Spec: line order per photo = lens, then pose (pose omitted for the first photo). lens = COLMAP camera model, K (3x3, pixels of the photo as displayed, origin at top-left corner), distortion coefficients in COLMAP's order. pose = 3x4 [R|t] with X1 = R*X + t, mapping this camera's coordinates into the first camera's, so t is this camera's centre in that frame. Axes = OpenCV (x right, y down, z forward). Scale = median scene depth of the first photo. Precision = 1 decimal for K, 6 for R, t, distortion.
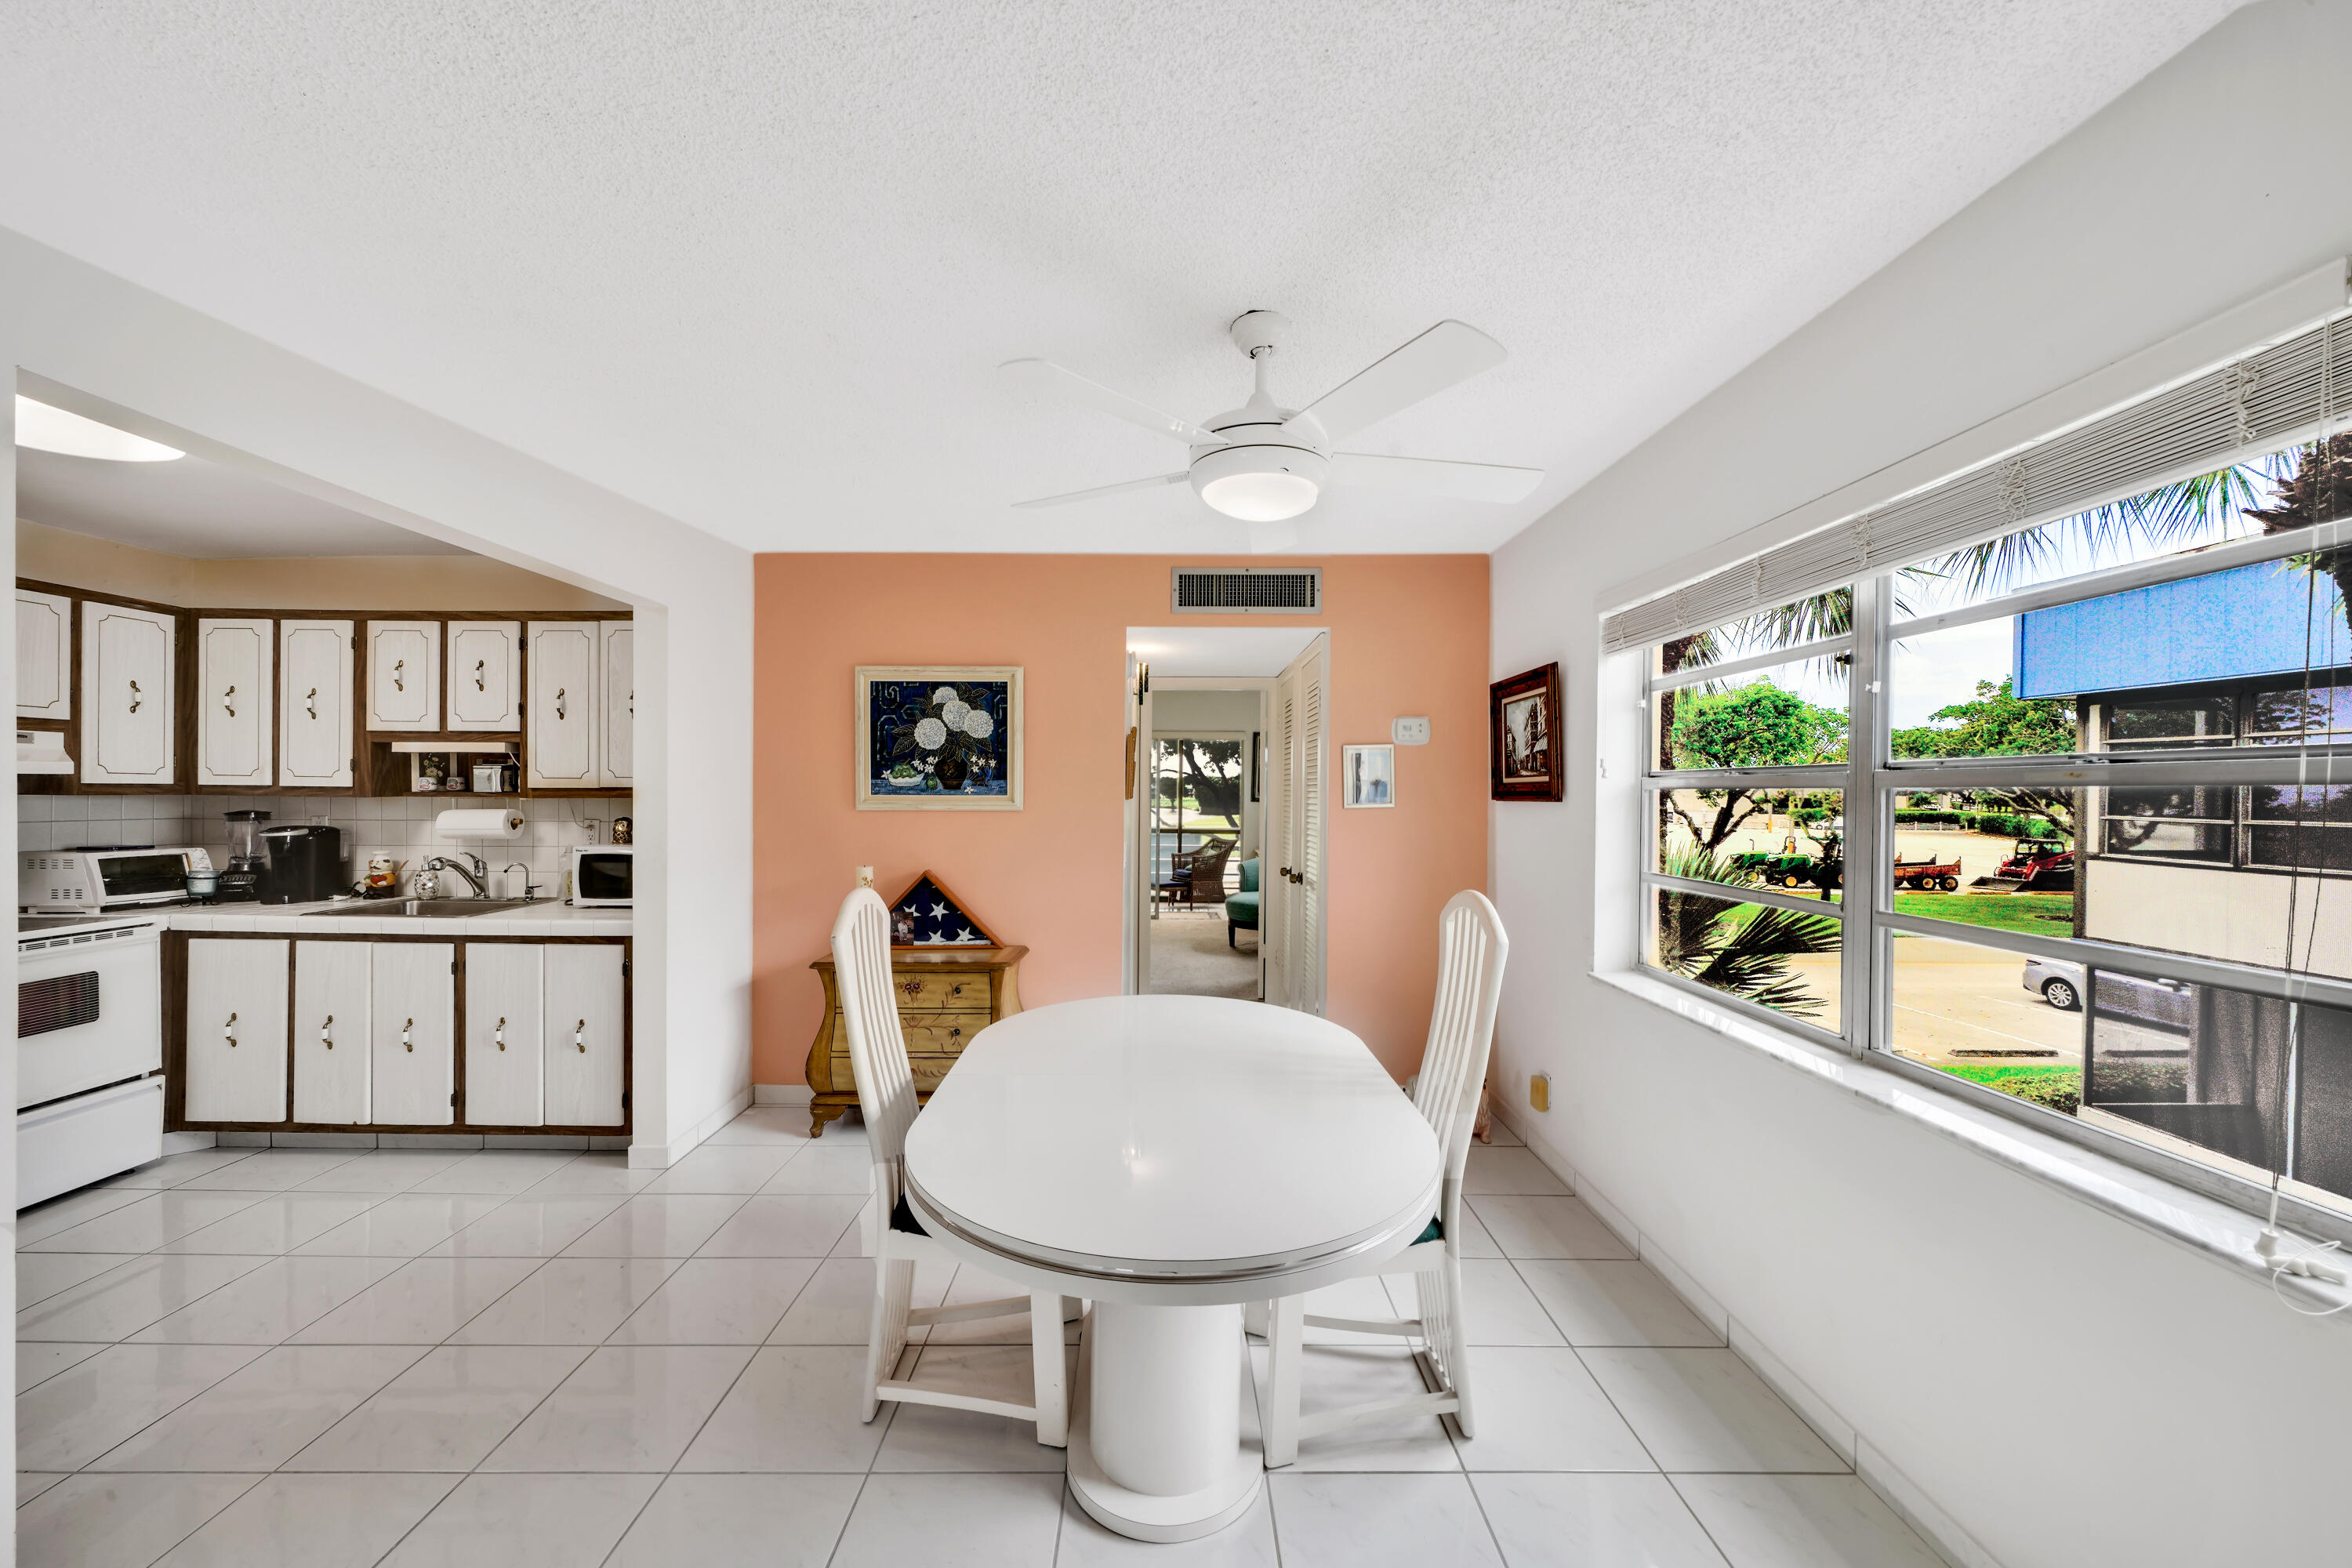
lens RADIAL K [[812.4, 0, 1180.9], [0, 812.4, 793.7], [0, 0, 1]] dist [-0.000457, -0.000005]
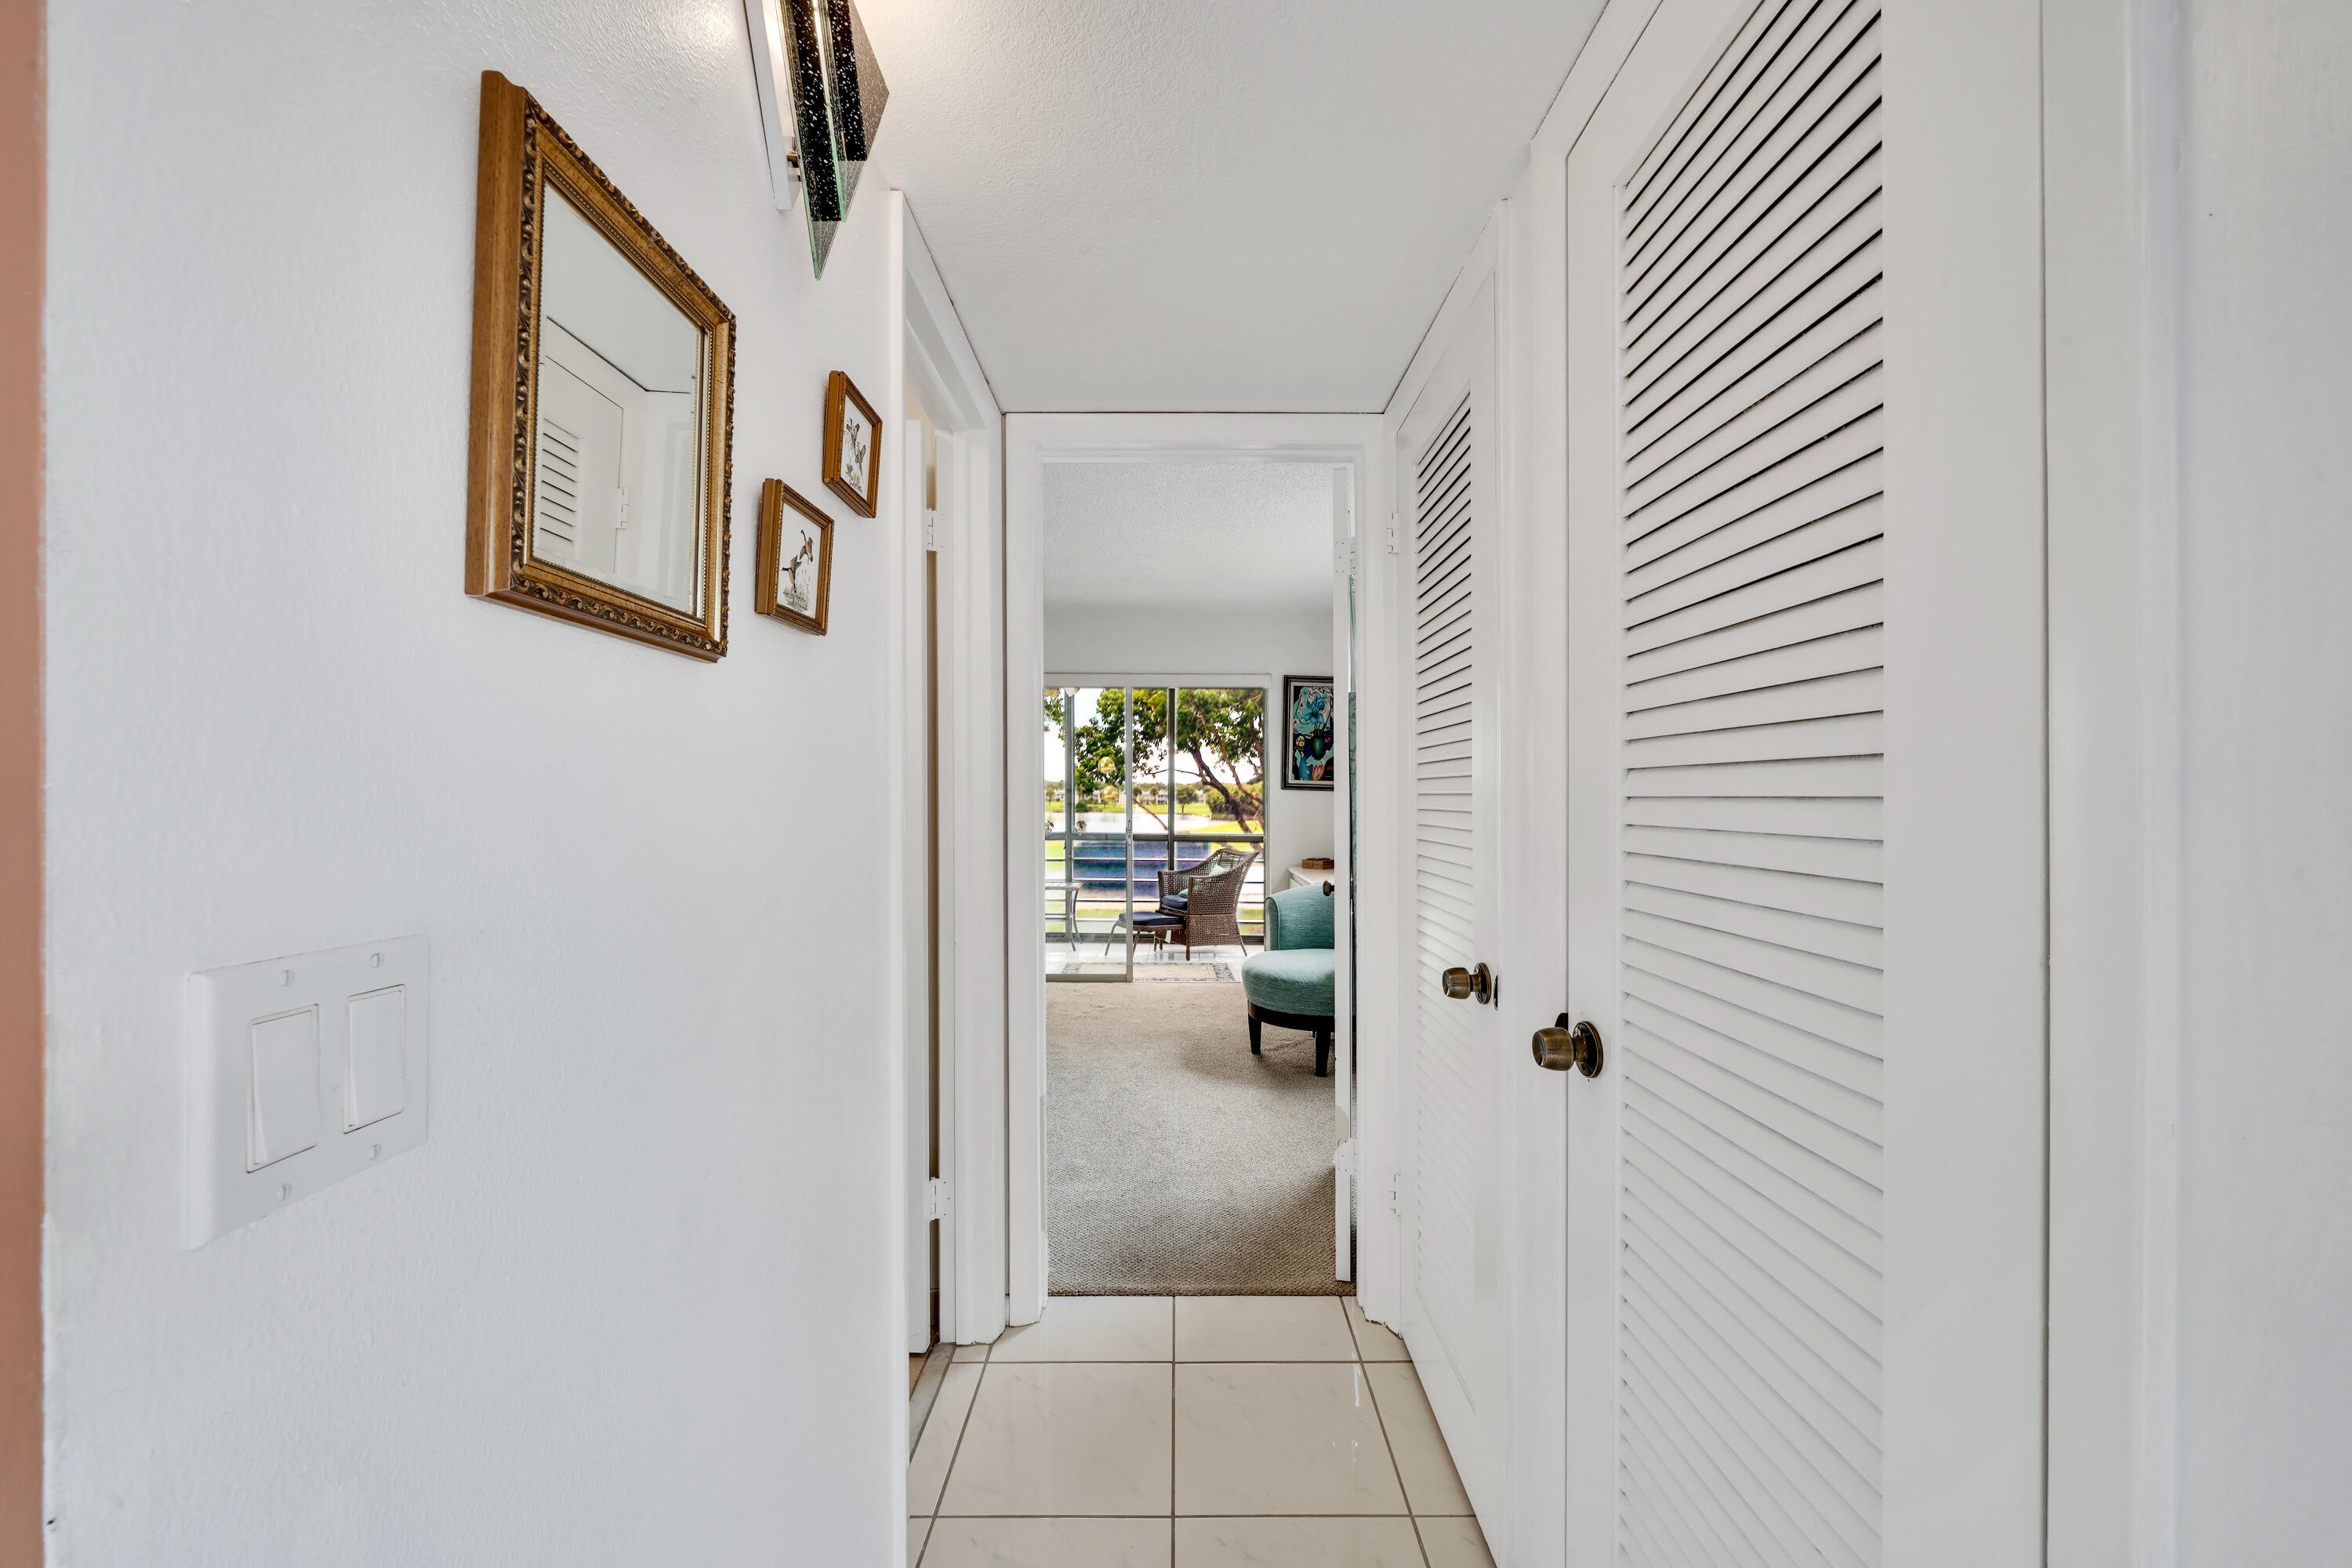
lens RADIAL K [[879.5, 0, 1182.0], [0, 879.5, 796.2], [0, 0, 1]] dist [-0.000414, 0.000064]
pose [[0.999934, -0.007965, -0.008315, 0.013480], [0.007934, 0.999961, -0.003849, 0.014786], [0.008345, 0.003783, 0.999958, 0.268459]]
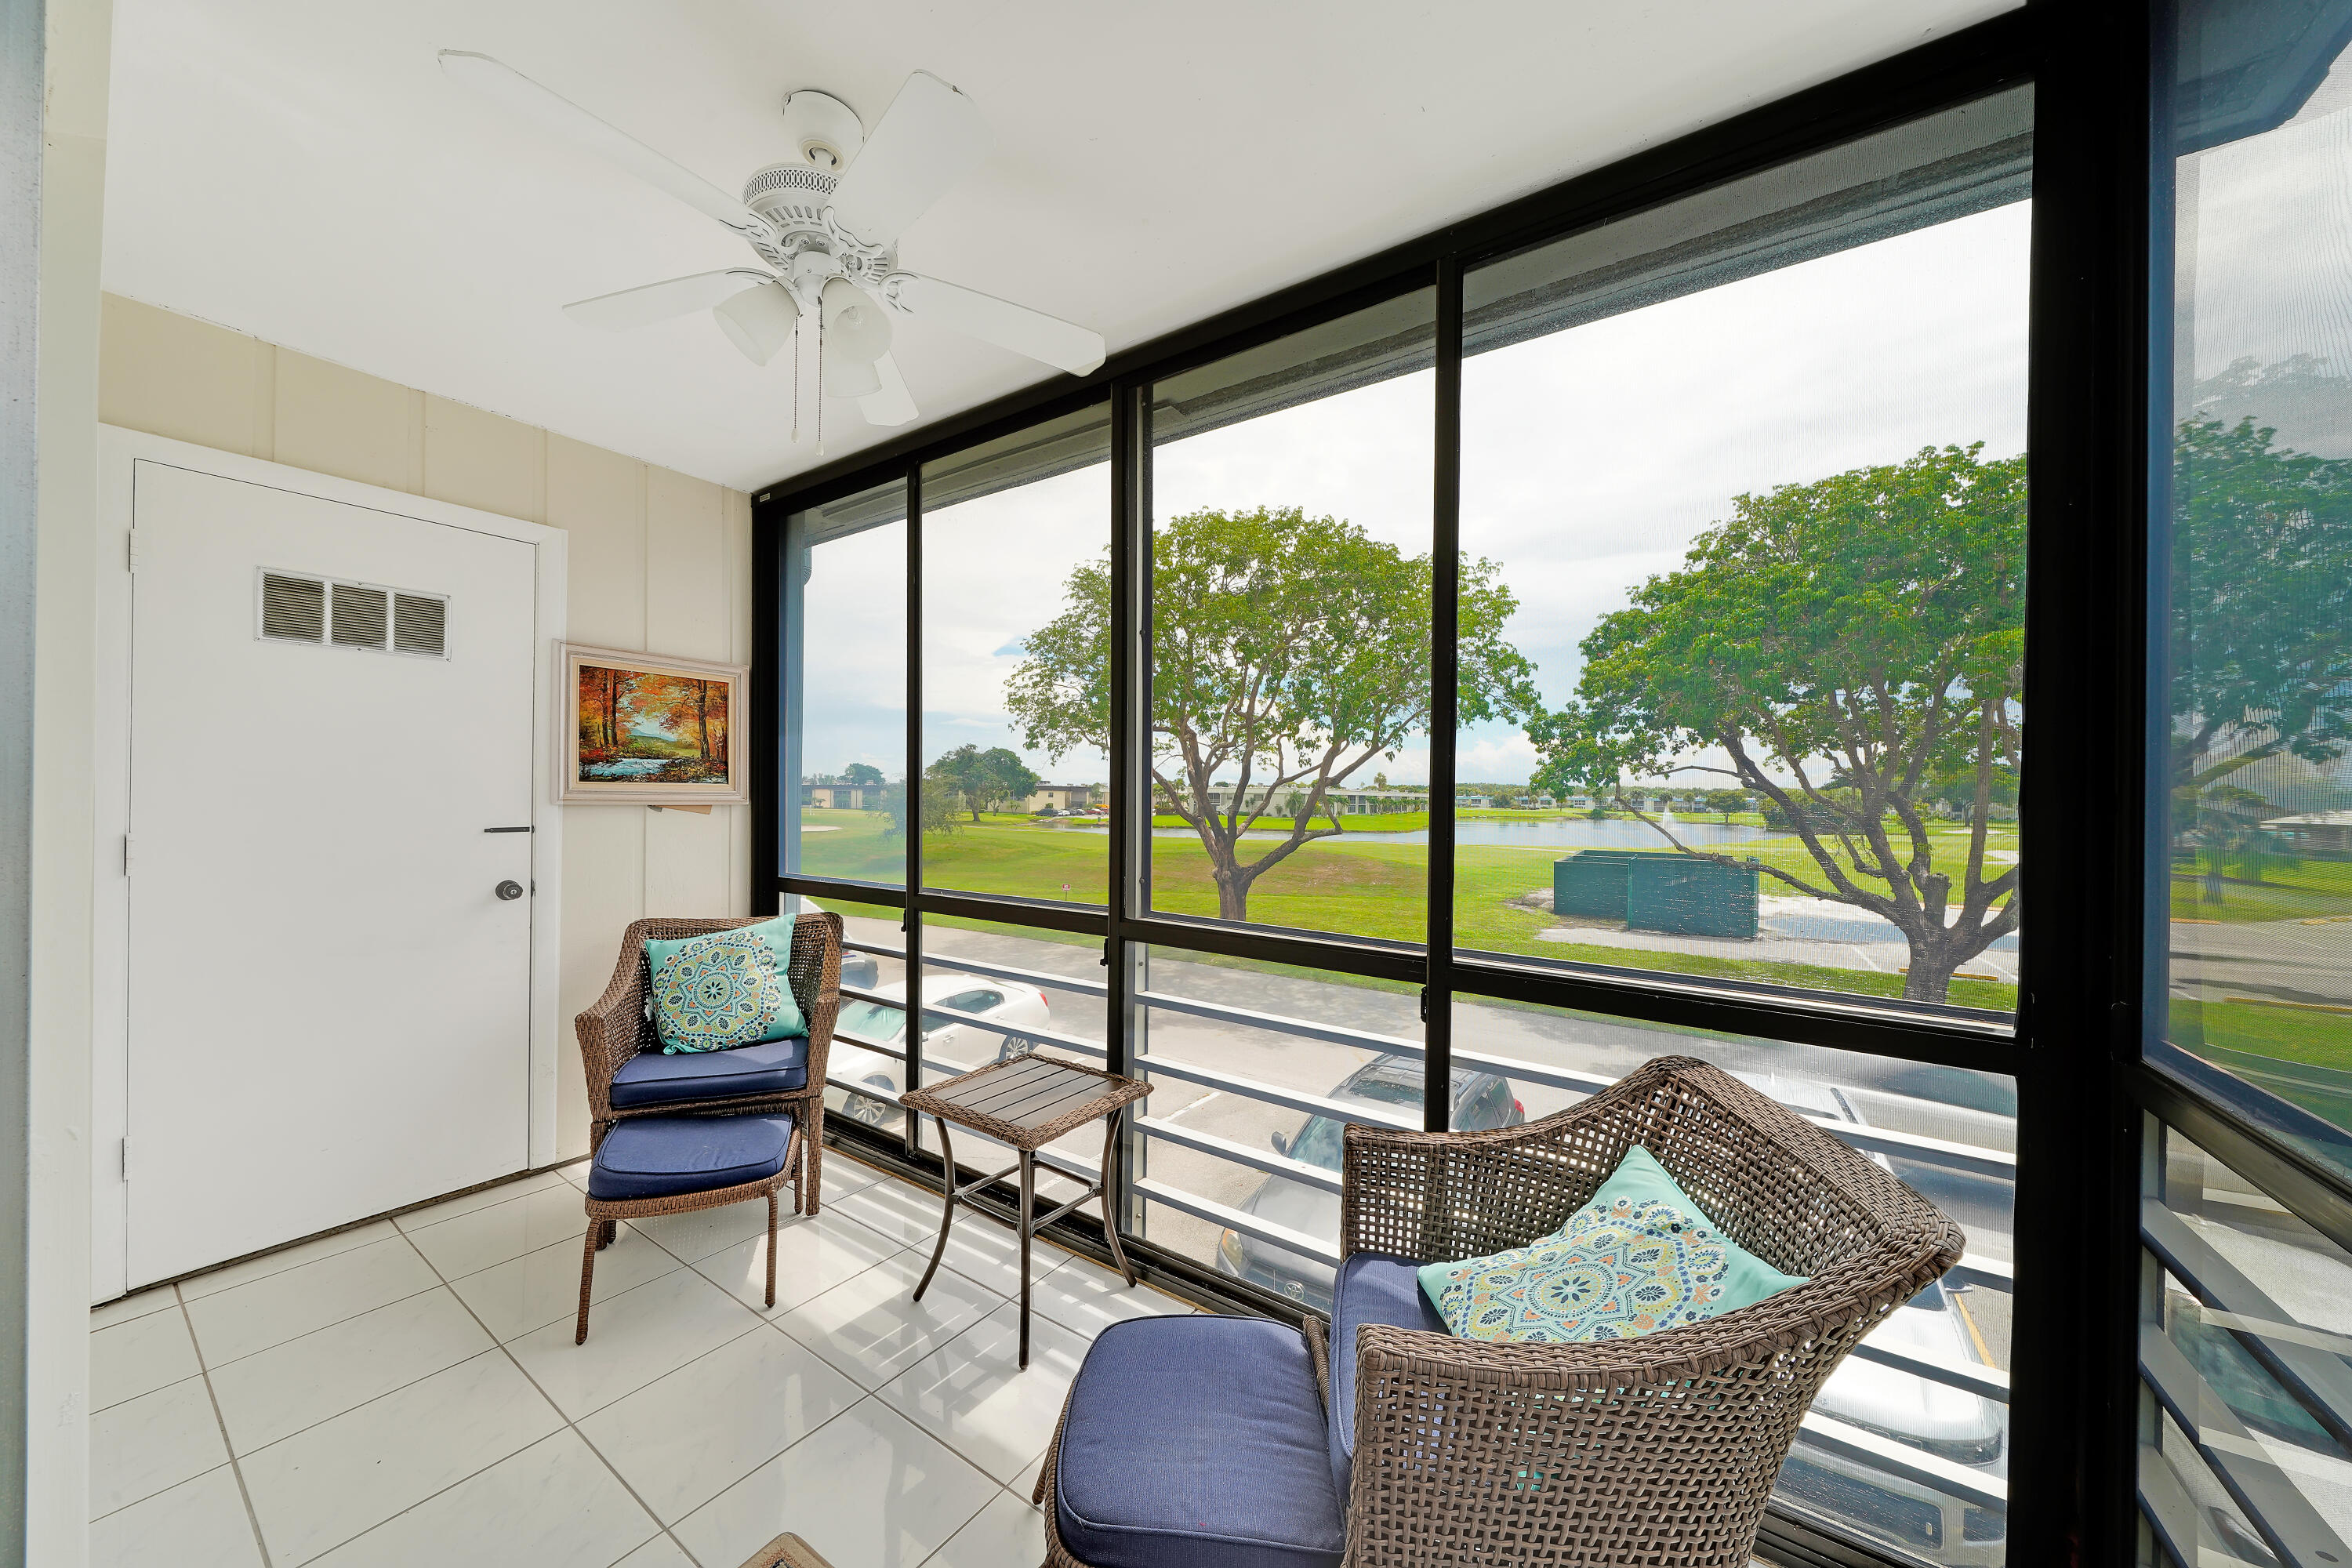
lens RADIAL K [[812.4, 0, 1180.9], [0, 812.4, 793.7], [0, 0, 1]] dist [-0.000457, -0.000005]
pose [[0.824519, 0.001915, -0.565831, 0.081568], [-0.009546, 0.999899, -0.010527, 0.007269], [0.565754, 0.014081, 0.824454, 1.425107]]
